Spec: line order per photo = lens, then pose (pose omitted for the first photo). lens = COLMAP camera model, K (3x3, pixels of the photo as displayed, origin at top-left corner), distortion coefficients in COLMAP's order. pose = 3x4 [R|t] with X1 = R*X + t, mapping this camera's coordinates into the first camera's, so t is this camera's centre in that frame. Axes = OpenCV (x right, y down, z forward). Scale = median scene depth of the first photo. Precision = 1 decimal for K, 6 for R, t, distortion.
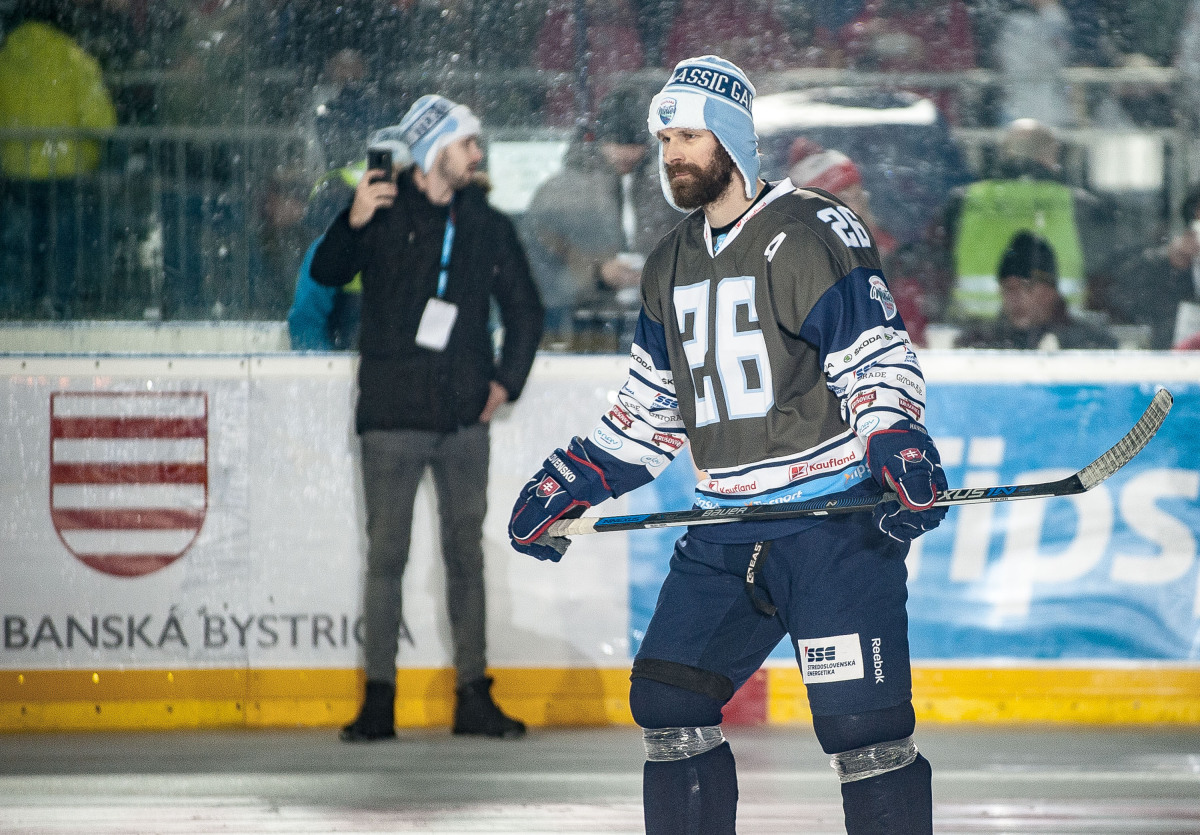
lens RADIAL K [[7284.6, 0, 600.5], [0, 7284.6, 417.1], [0, 0, 1]] dist [0.551351, 0.000000]
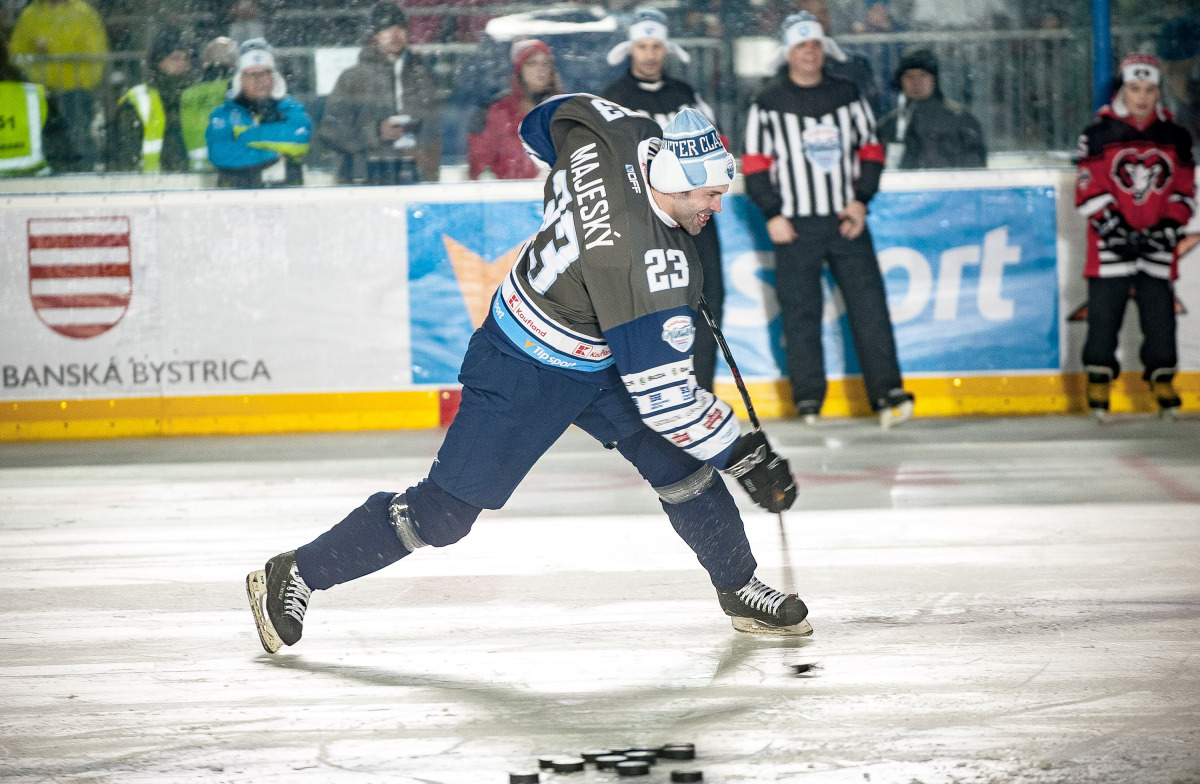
lens RADIAL K [[5471.9, 0, 599.9], [0, 5471.9, 392.0], [0, 0, 1]] dist [0.184826, 0.000000]
pose [[0.998544, -0.025318, 0.047624, -0.011326], [0.023726, 0.999151, 0.033691, -0.003052], [-0.048437, -0.032512, 0.998297, -0.150002]]
